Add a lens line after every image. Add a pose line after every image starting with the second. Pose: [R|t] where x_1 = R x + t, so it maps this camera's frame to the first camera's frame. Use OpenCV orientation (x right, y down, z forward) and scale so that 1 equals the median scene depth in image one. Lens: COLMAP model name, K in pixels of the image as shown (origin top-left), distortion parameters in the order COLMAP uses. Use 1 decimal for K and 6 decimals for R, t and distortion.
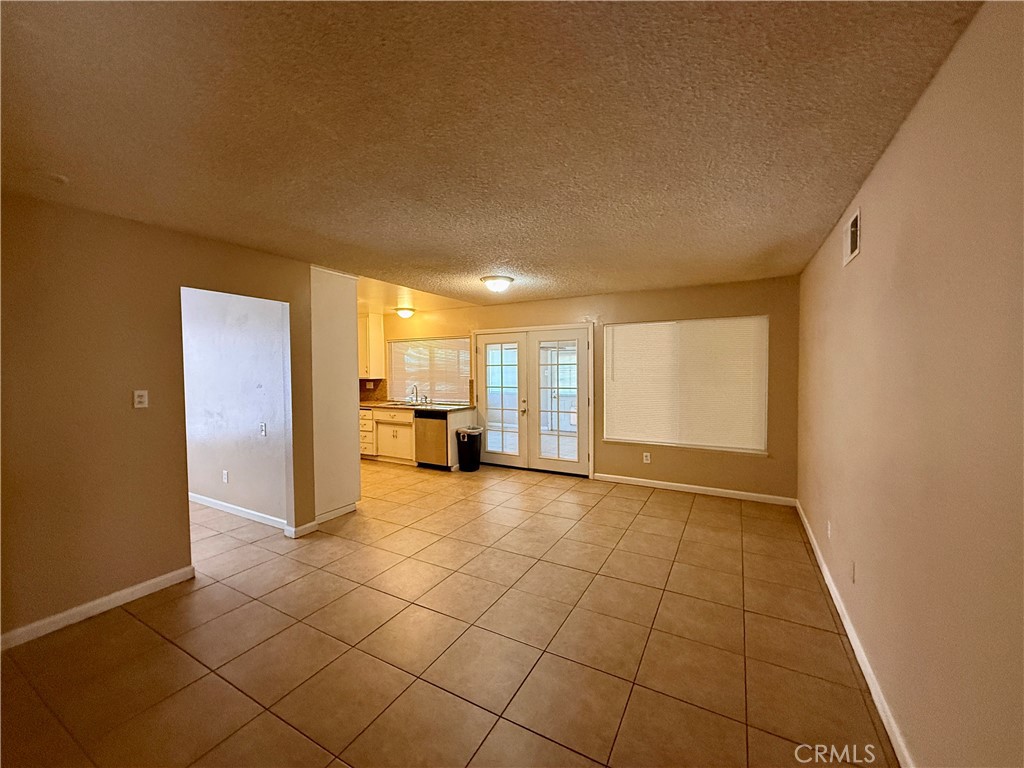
lens RADIAL K [[409.3, 0, 512.0], [0, 409.3, 384.0], [0, 0, 1]] dist [-0.000619, -0.000184]
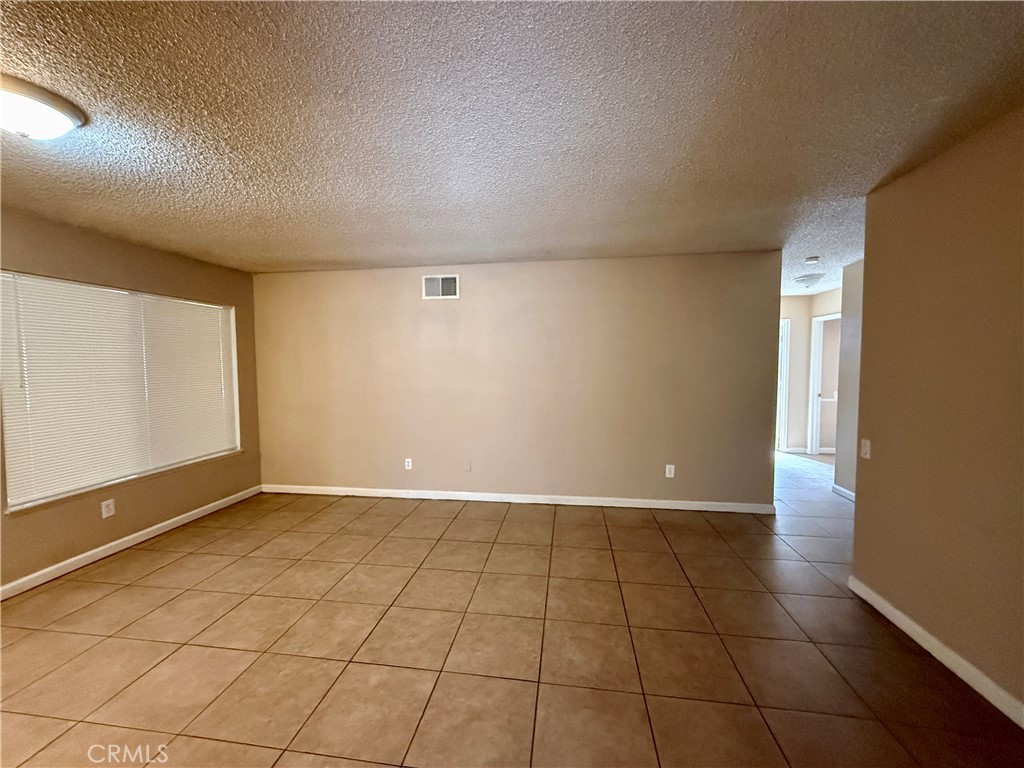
lens RADIAL K [[409.3, 0, 512.0], [0, 409.3, 384.0], [0, 0, 1]] dist [-0.000619, -0.000184]
pose [[-0.351121, -0.041189, 0.935424, -0.489366], [0.050090, 0.996775, 0.062692, -0.013049], [-0.934989, 0.068868, -0.347926, 0.709113]]
